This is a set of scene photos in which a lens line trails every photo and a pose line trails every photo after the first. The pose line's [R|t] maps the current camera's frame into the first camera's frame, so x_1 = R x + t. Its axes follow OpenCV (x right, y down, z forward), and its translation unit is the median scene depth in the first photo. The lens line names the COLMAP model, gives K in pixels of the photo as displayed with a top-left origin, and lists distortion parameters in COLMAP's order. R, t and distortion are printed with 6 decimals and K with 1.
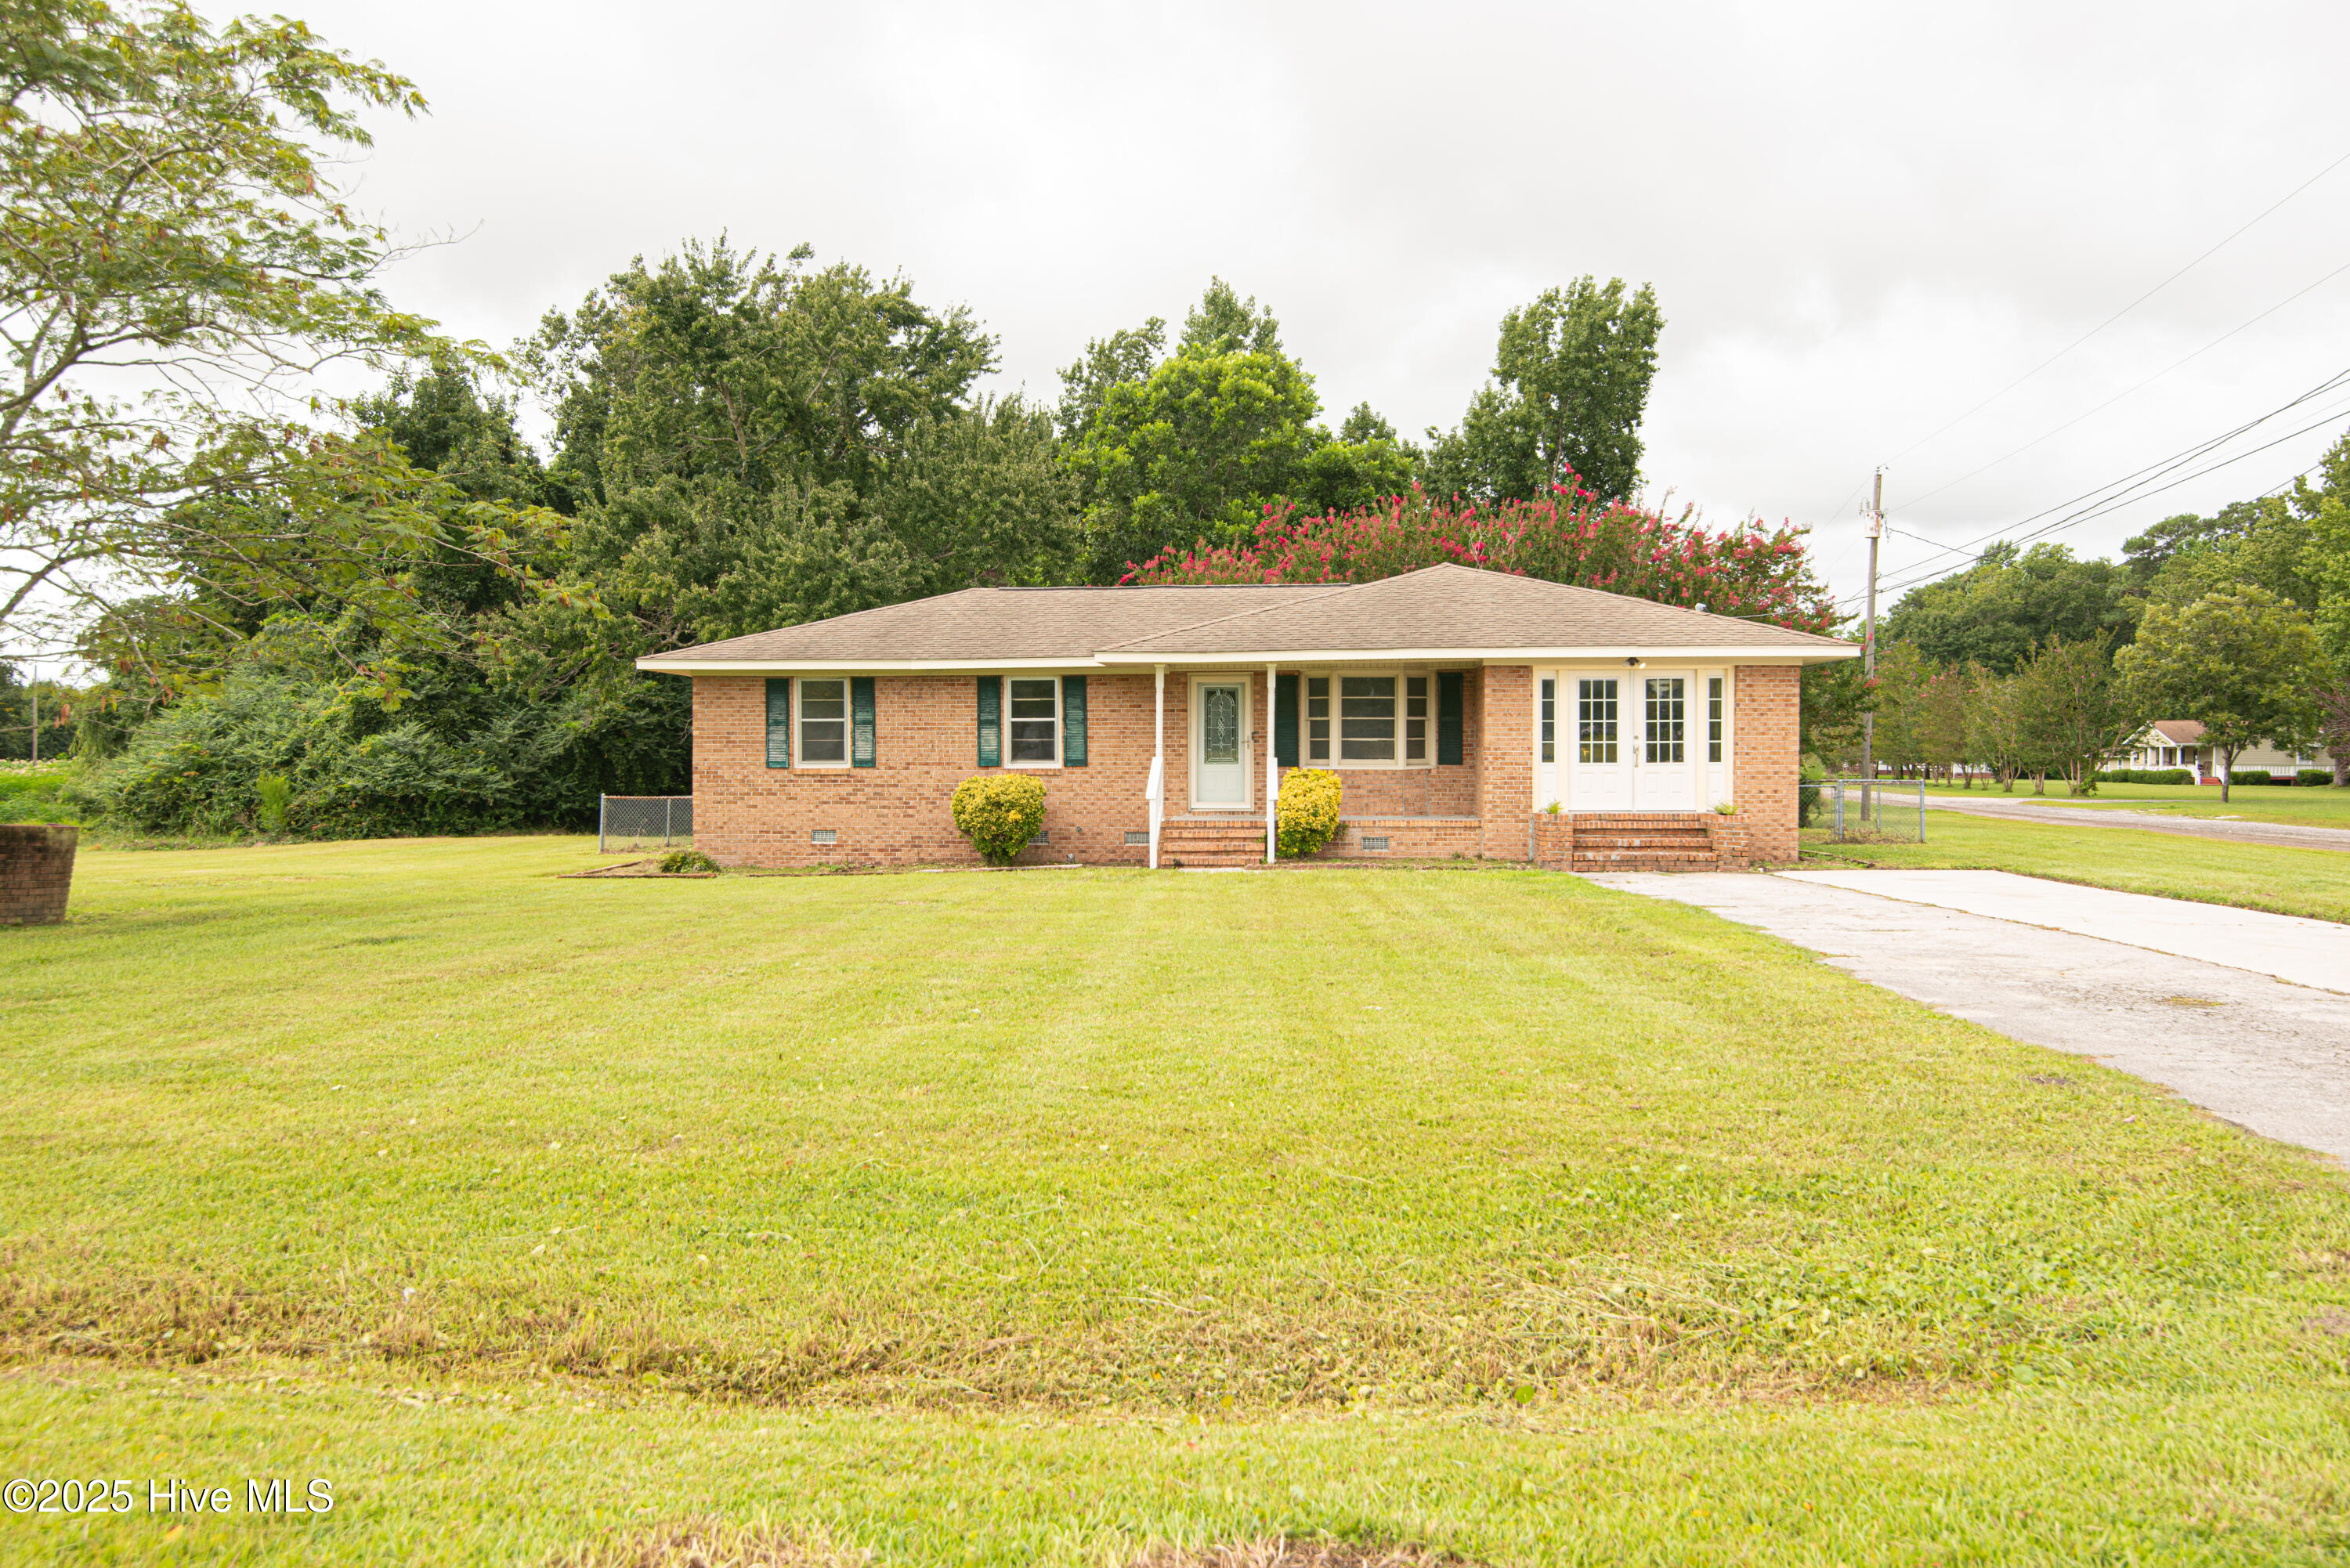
lens RADIAL K [[1838.4, 0, 1180.4], [0, 1838.4, 772.7], [0, 0, 1]] dist [0.027912, 0.007153]
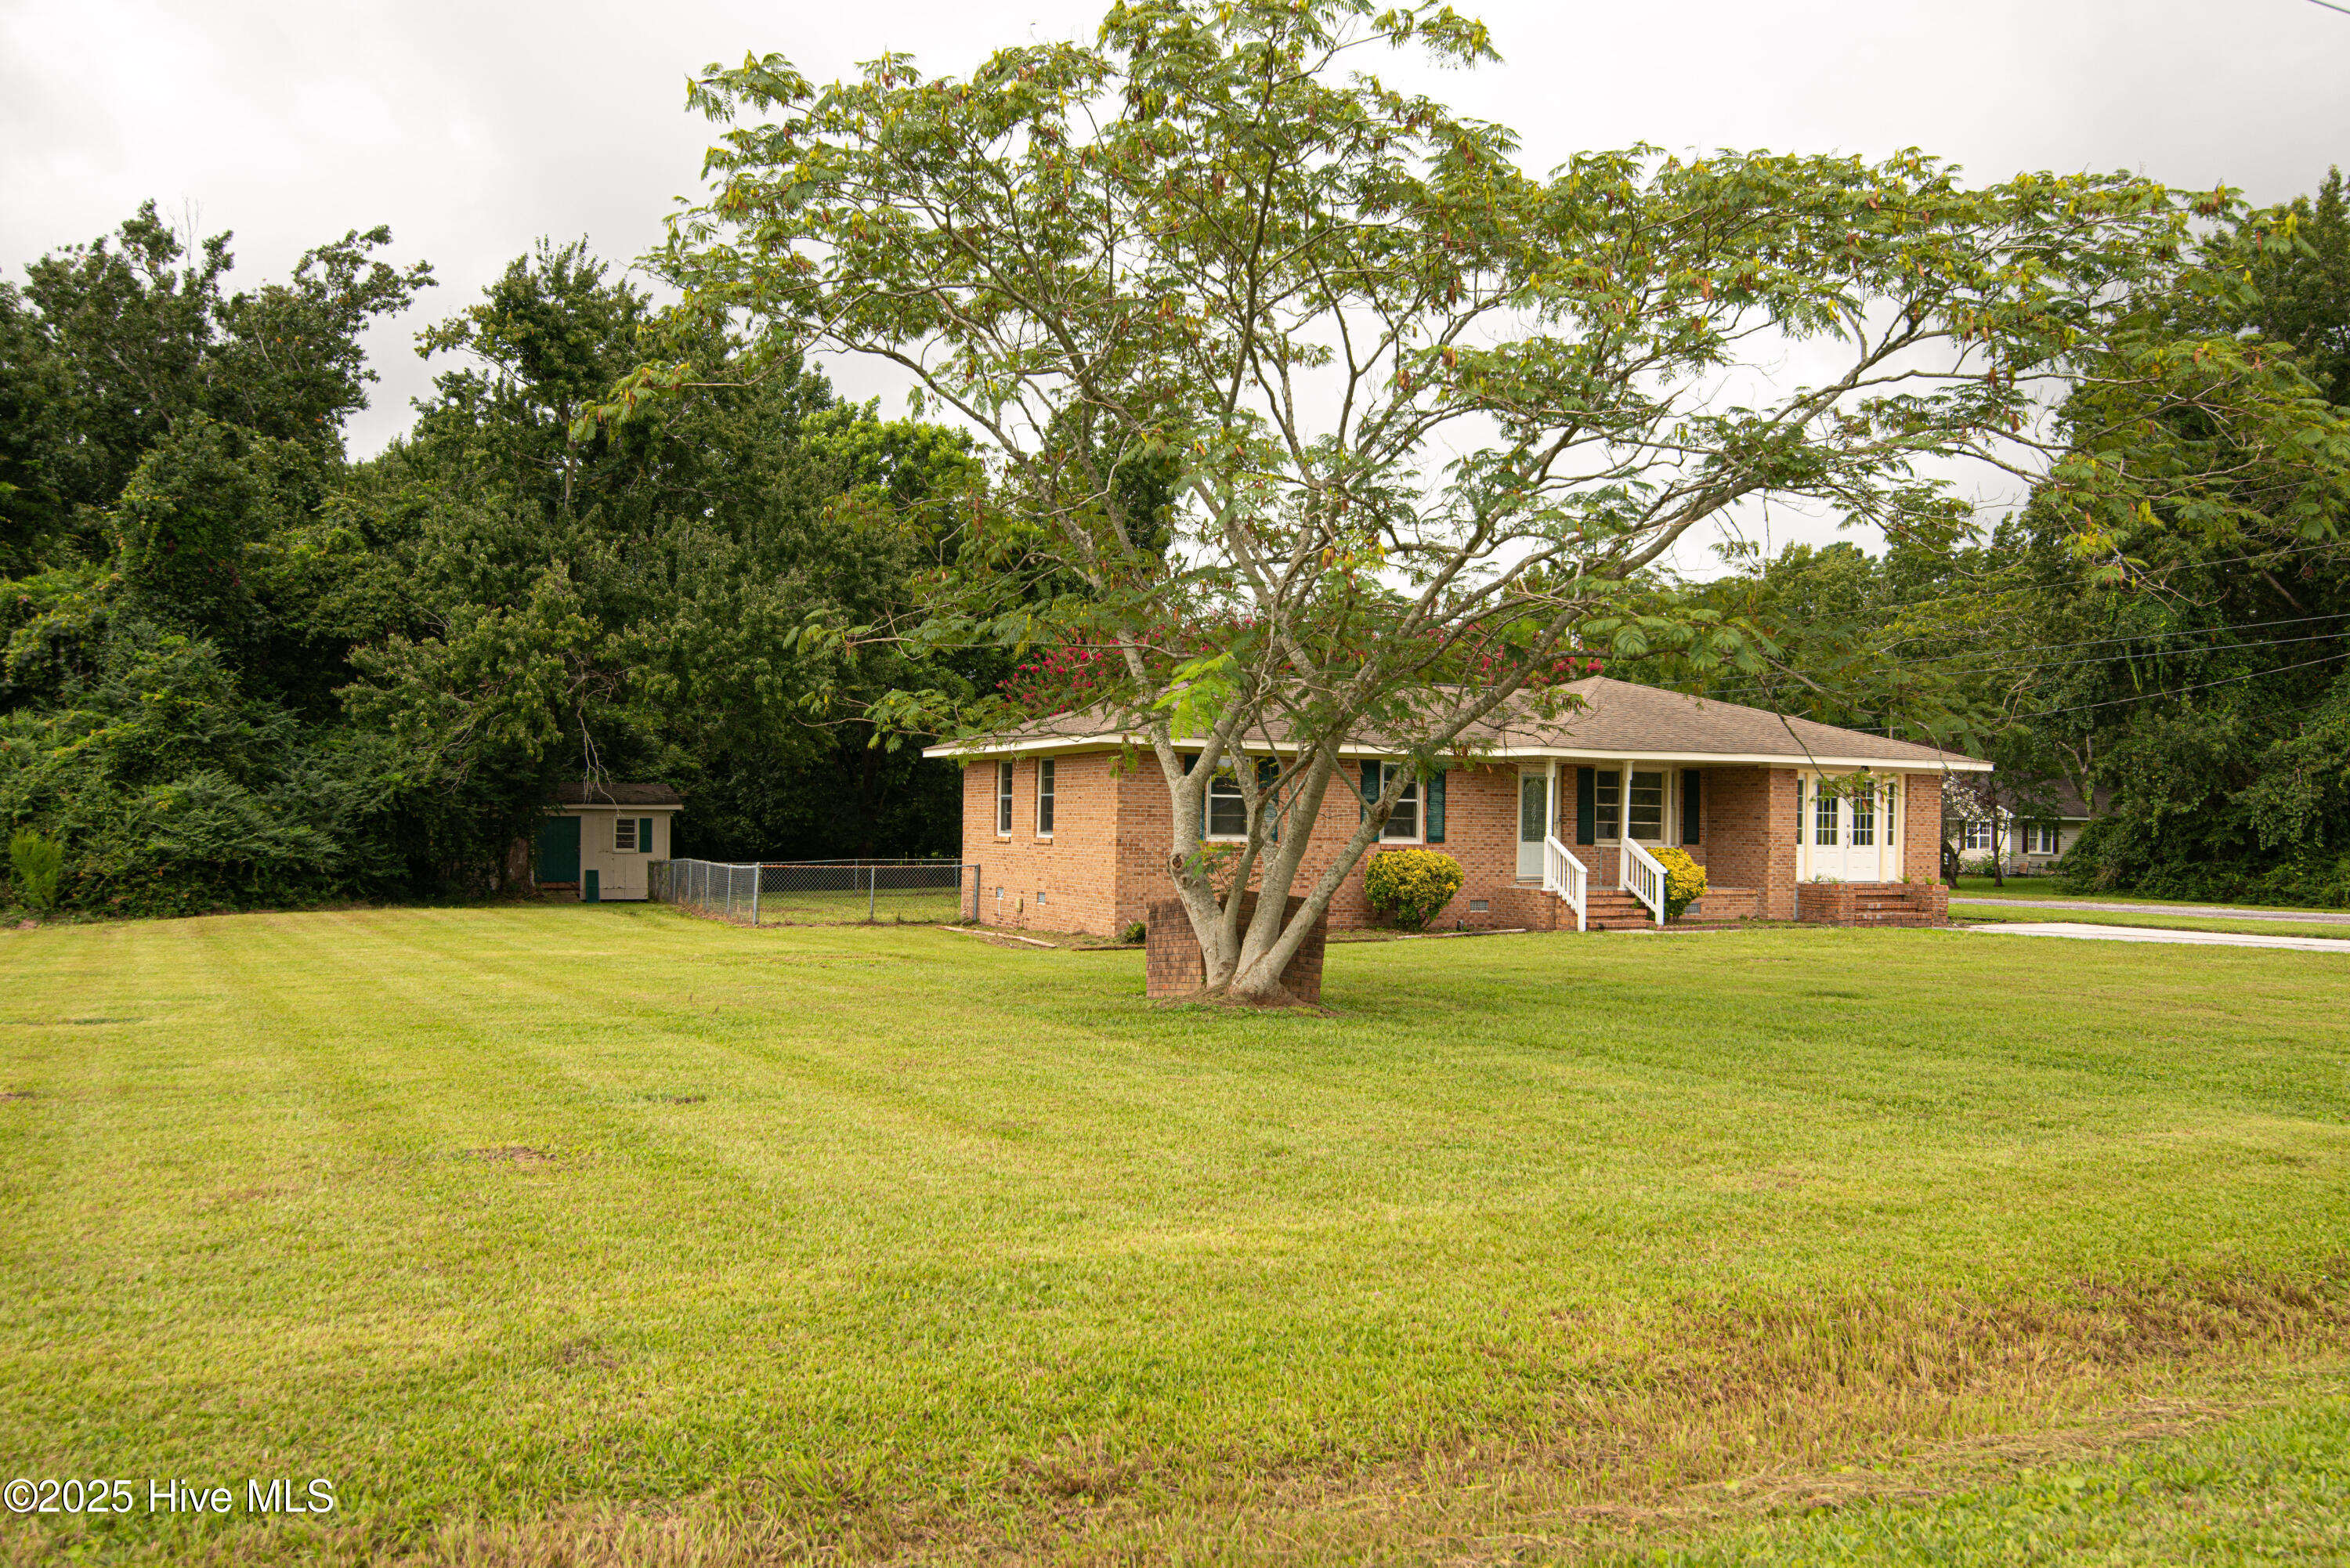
lens RADIAL K [[1912.7, 0, 1175.0], [0, 1912.7, 784.0], [0, 0, 1]] dist [0.035080, 0.003034]
pose [[0.859914, 0.024991, 0.509827, -0.838843], [-0.012622, 0.999536, -0.027706, -0.005034], [-0.510283, 0.017389, 0.859831, 0.067868]]
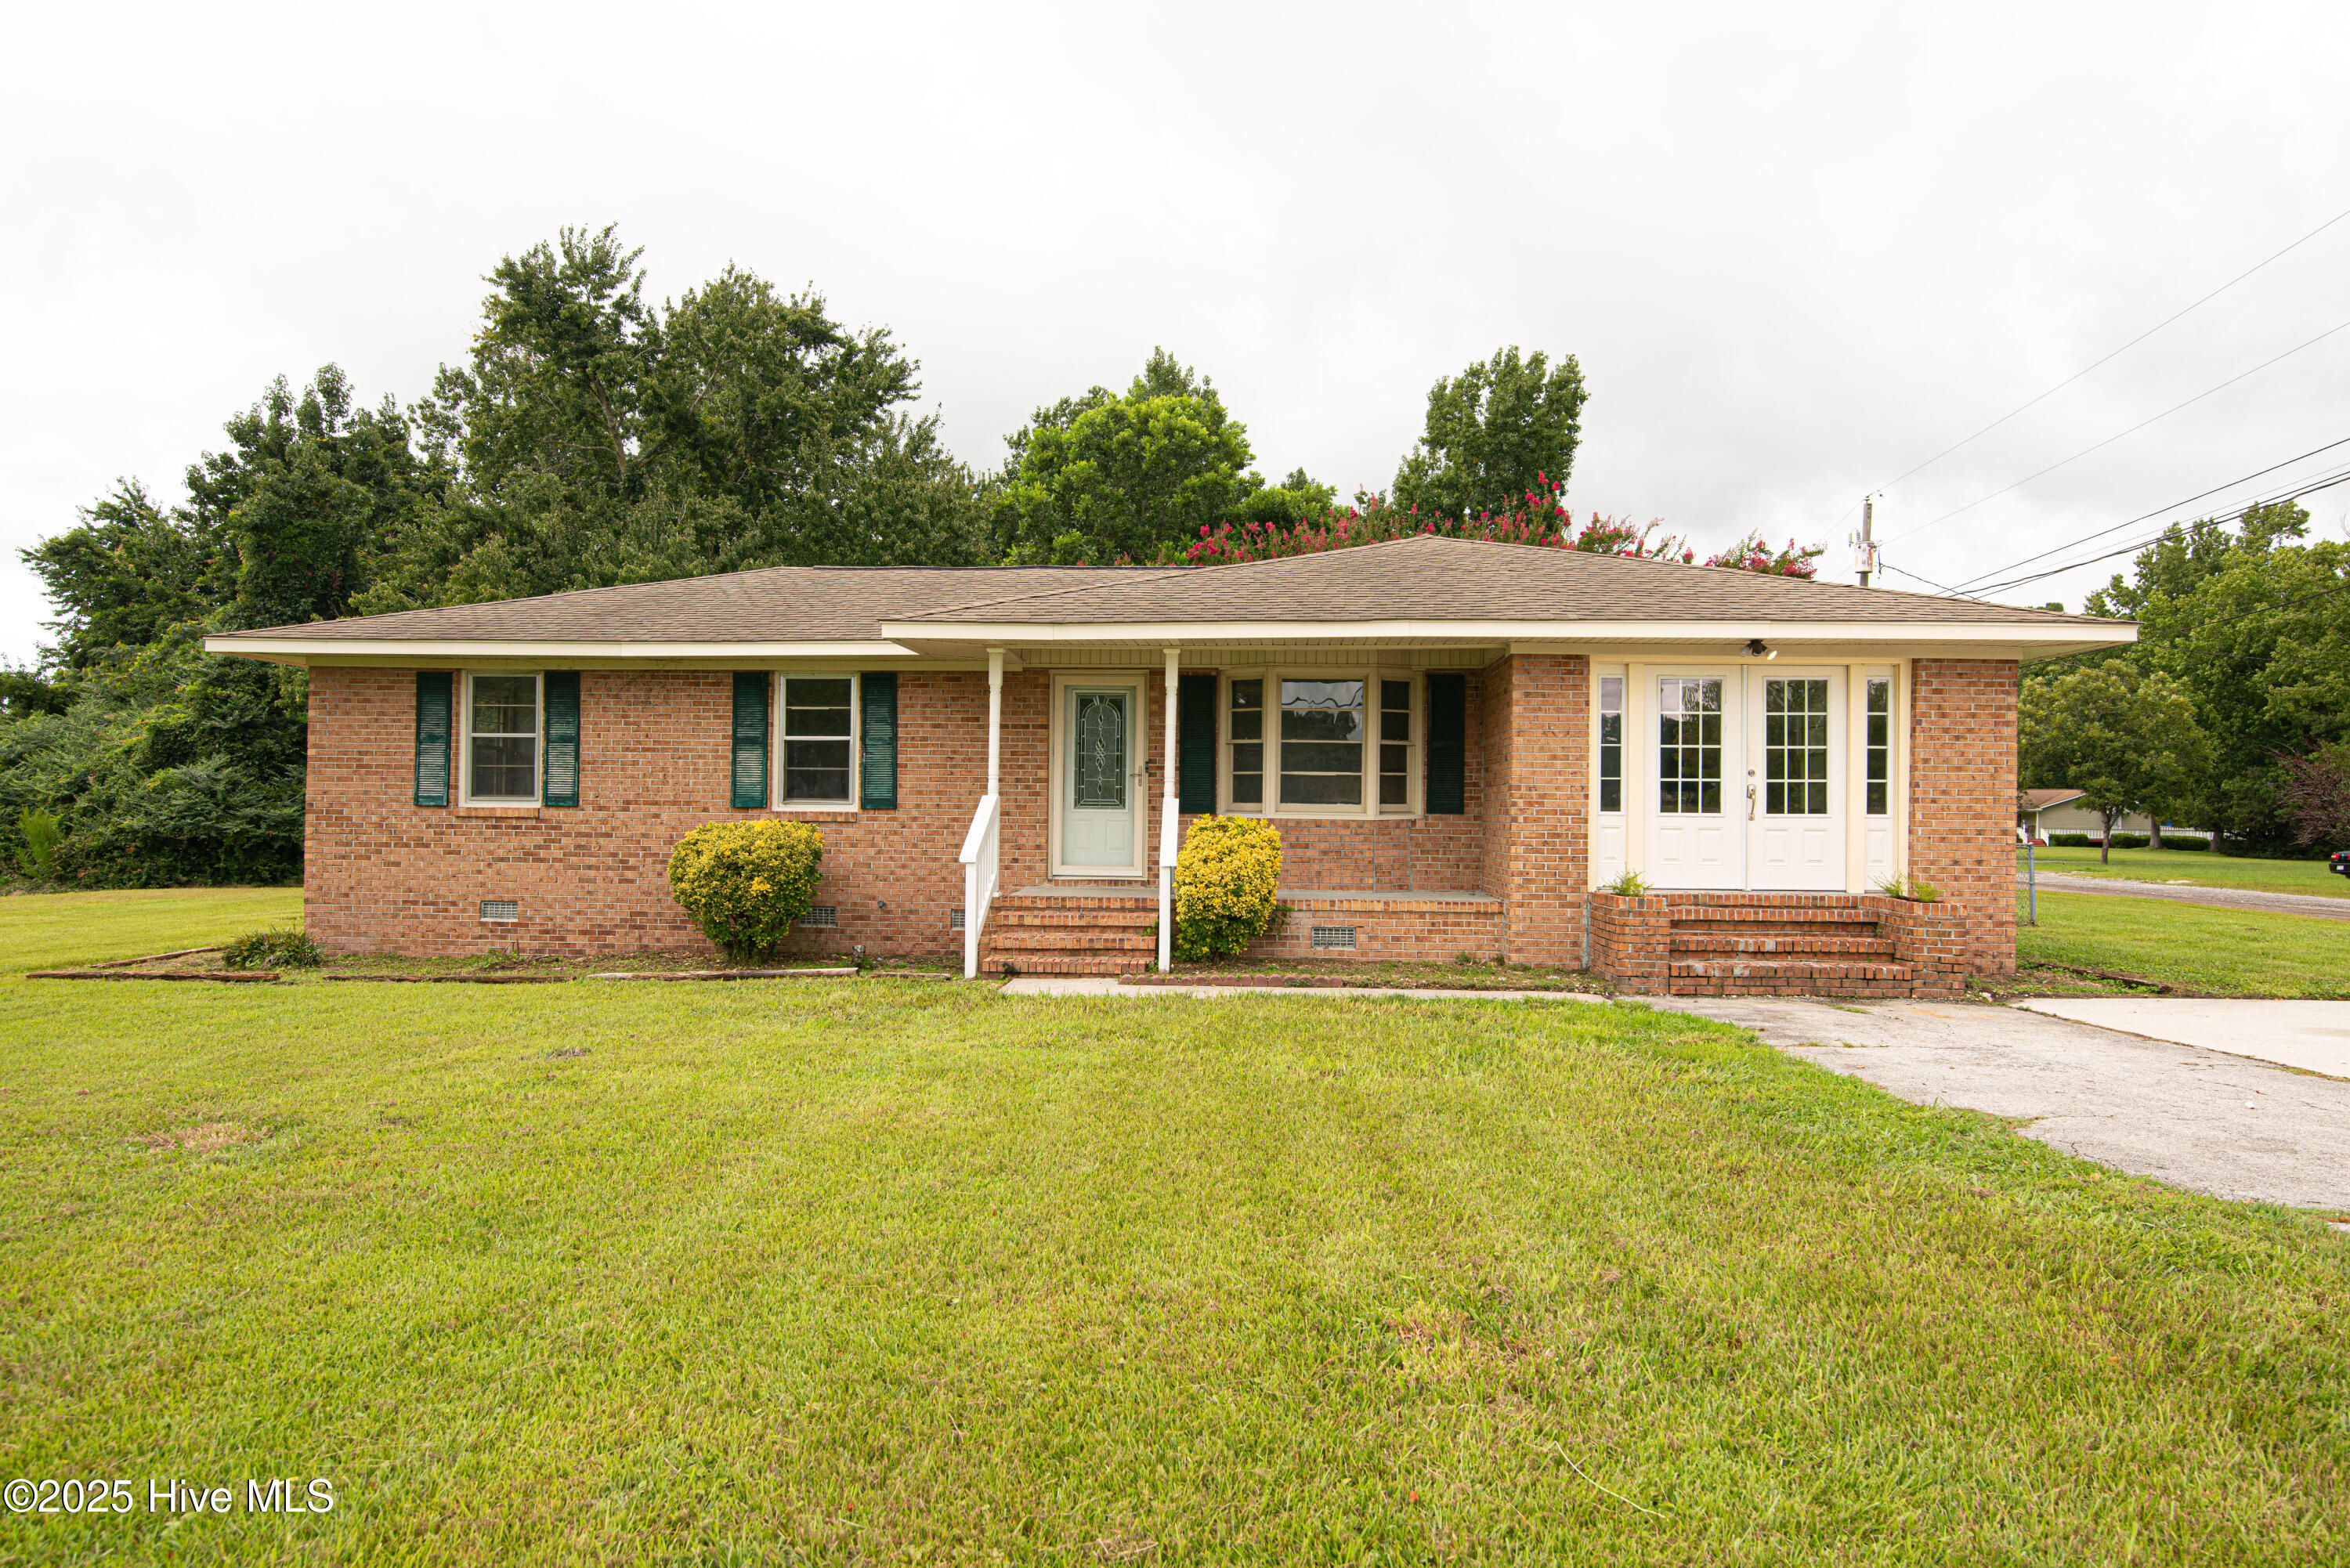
lens RADIAL K [[1480.5, 0, 1175.0], [0, 1480.5, 784.0], [0, 0, 1]] dist [0.022171, 0.000948]
pose [[0.999645, 0.013140, 0.023160, 0.038937], [-0.012506, 0.999549, -0.027305, 0.000770], [-0.023509, 0.027005, 0.999359, 0.487380]]
